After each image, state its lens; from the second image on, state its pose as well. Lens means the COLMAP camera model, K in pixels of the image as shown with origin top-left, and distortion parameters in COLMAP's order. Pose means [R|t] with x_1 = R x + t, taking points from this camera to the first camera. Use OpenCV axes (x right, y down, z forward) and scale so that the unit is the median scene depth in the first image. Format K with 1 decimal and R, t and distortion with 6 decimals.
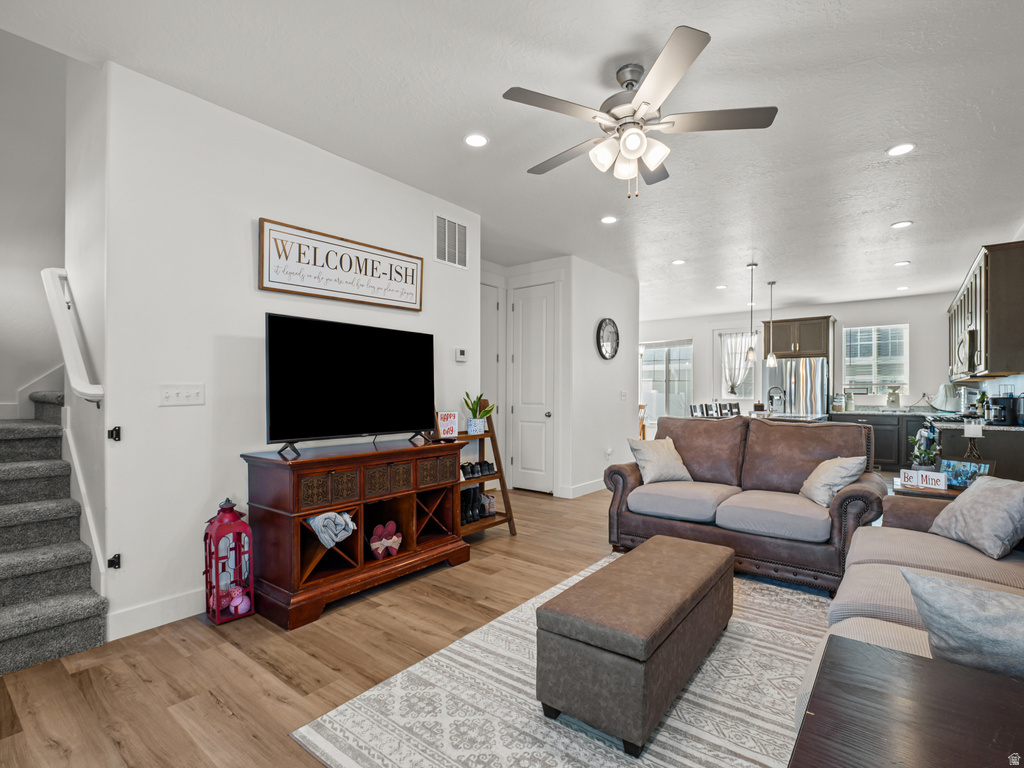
lens RADIAL K [[490.8, 0, 513.6], [0, 490.8, 395.0], [0, 0, 1]] dist [-0.010583, 0.000262]
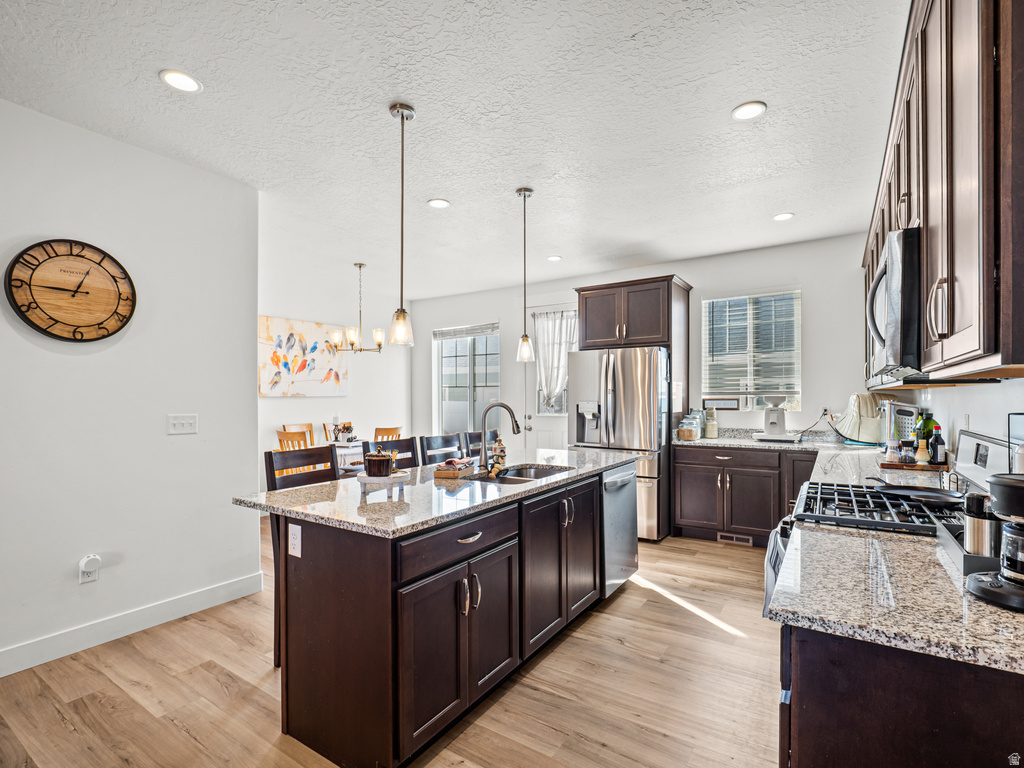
lens RADIAL K [[490.4, 0, 515.0], [0, 490.4, 401.8], [0, 0, 1]] dist [-0.003064, -0.000776]
pose [[0.995663, -0.006280, 0.092819, 0.411666], [0.005564, 0.999953, 0.007969, -0.018318], [-0.092864, -0.007418, 0.995651, 0.444015]]
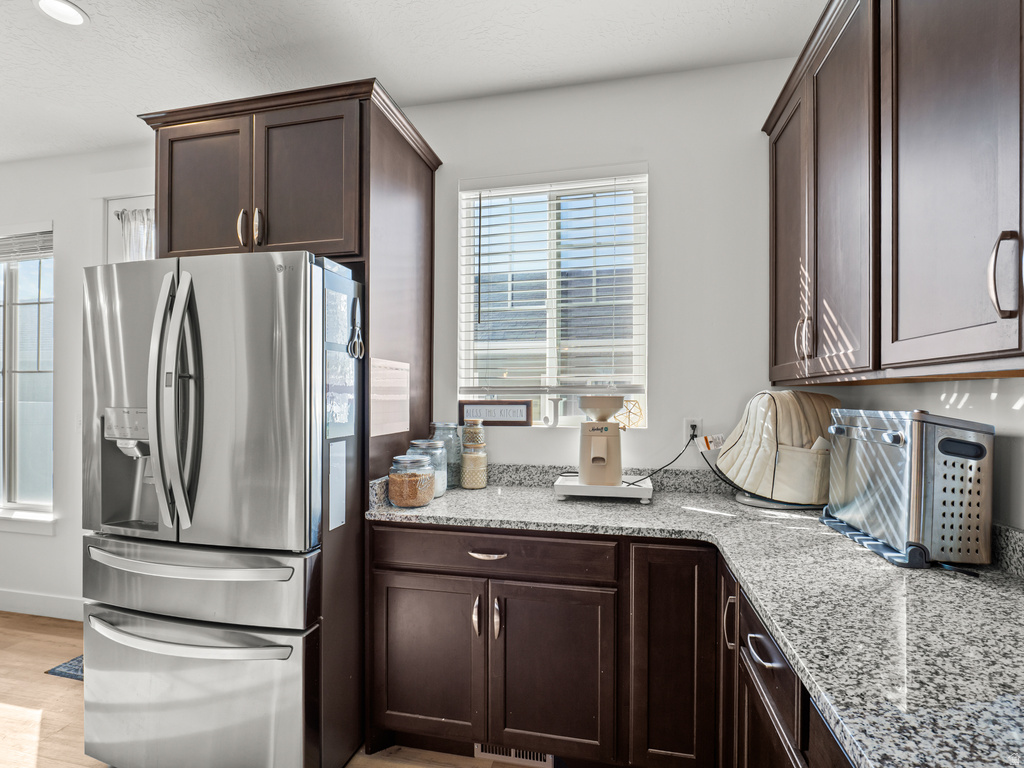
lens RADIAL K [[490.4, 0, 515.0], [0, 490.4, 401.8], [0, 0, 1]] dist [-0.003064, -0.000776]
pose [[0.898296, -0.003067, 0.439379, 0.614930], [-0.001302, 0.999953, 0.009641, -0.018339], [-0.439388, -0.009232, 0.898250, 0.776242]]
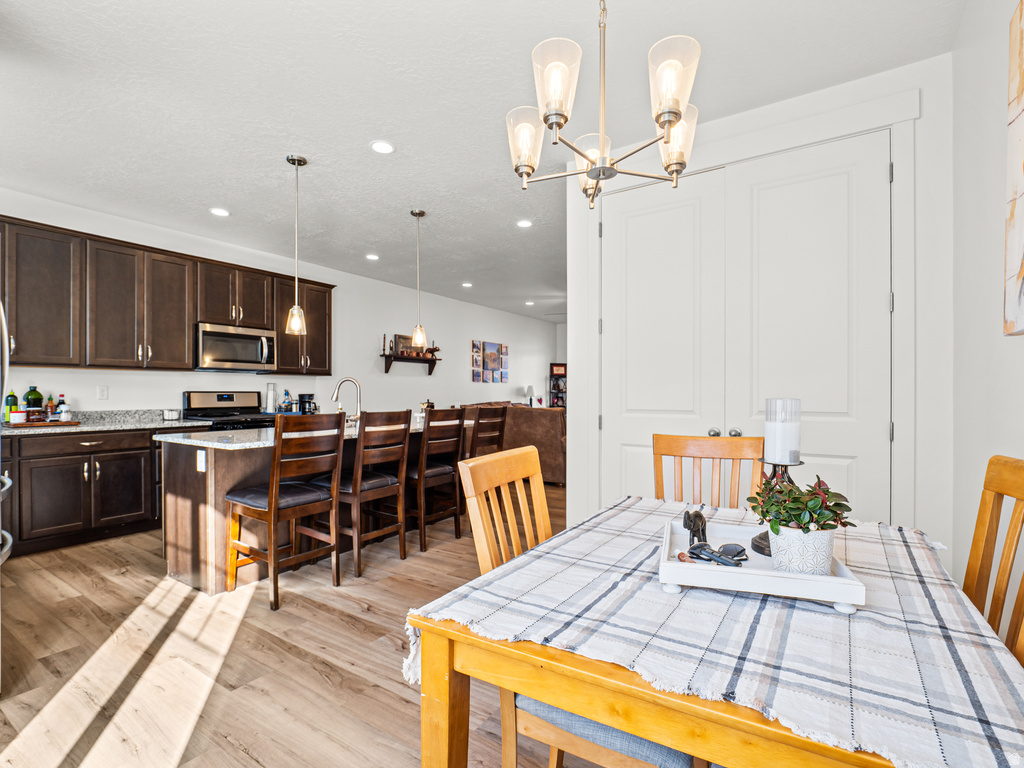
lens RADIAL K [[490.8, 0, 513.6], [0, 490.8, 395.0], [0, 0, 1]] dist [-0.010583, 0.000262]
pose [[-0.995659, -0.001784, -0.093057, 0.313427], [-0.002328, 0.999981, 0.005739, -0.000734], [0.093045, 0.005931, -0.995644, 1.310728]]
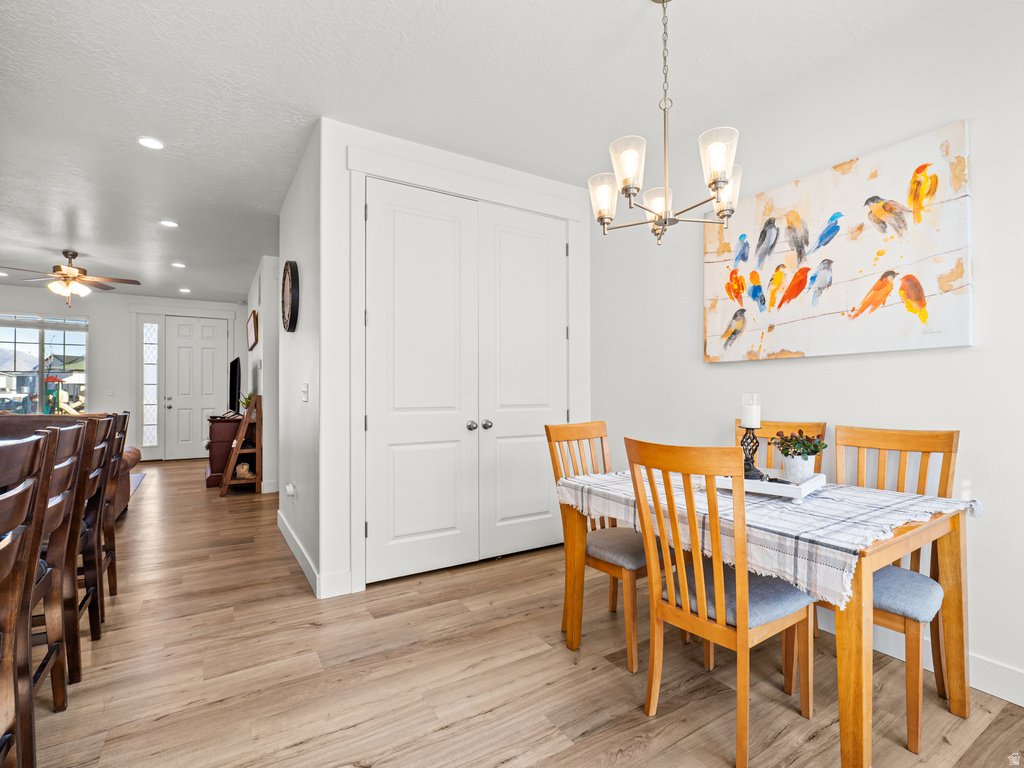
lens RADIAL K [[489.9, 0, 510.8], [0, 489.9, 389.0], [0, 0, 1]] dist [-0.005227, -0.000433]
pose [[-0.339554, -0.008707, -0.940546, 0.516101], [-0.001897, 0.999961, -0.008572, 0.000970], [0.940585, -0.001126, -0.339557, 1.139480]]
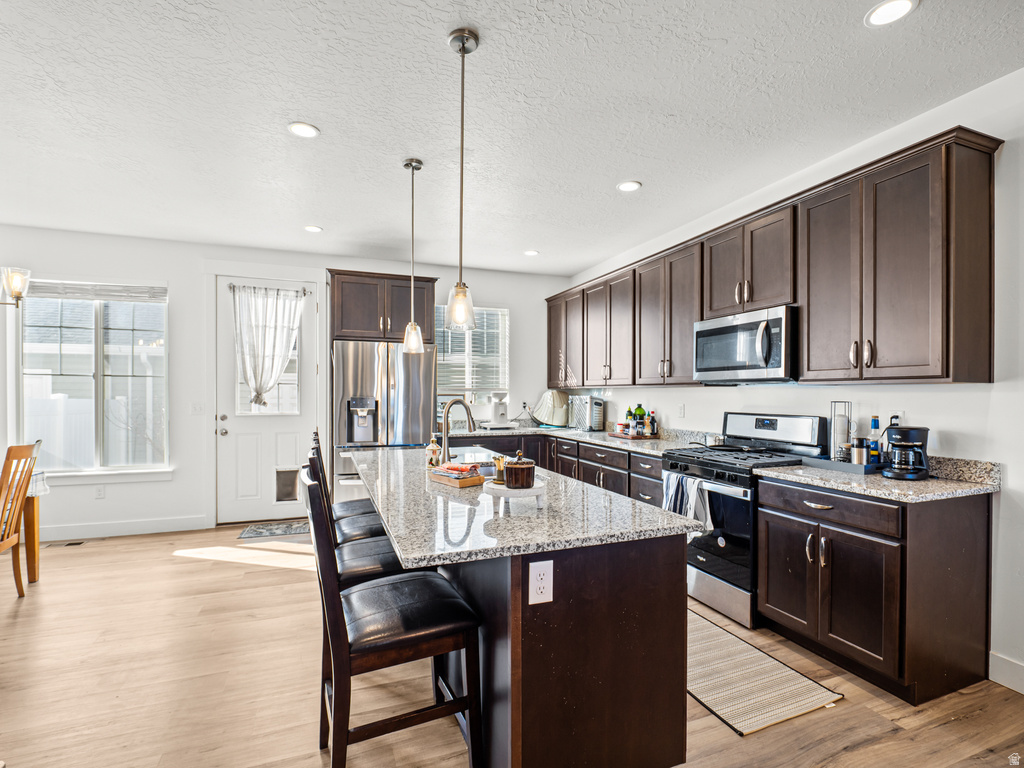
lens RADIAL K [[490.8, 0, 513.6], [0, 490.8, 395.0], [0, 0, 1]] dist [-0.010583, 0.000262]
pose [[0.507988, -0.004760, 0.861351, 0.167385], [-0.000392, 0.999983, 0.005757, -0.019036], [-0.861364, -0.003262, 0.507977, 0.609047]]
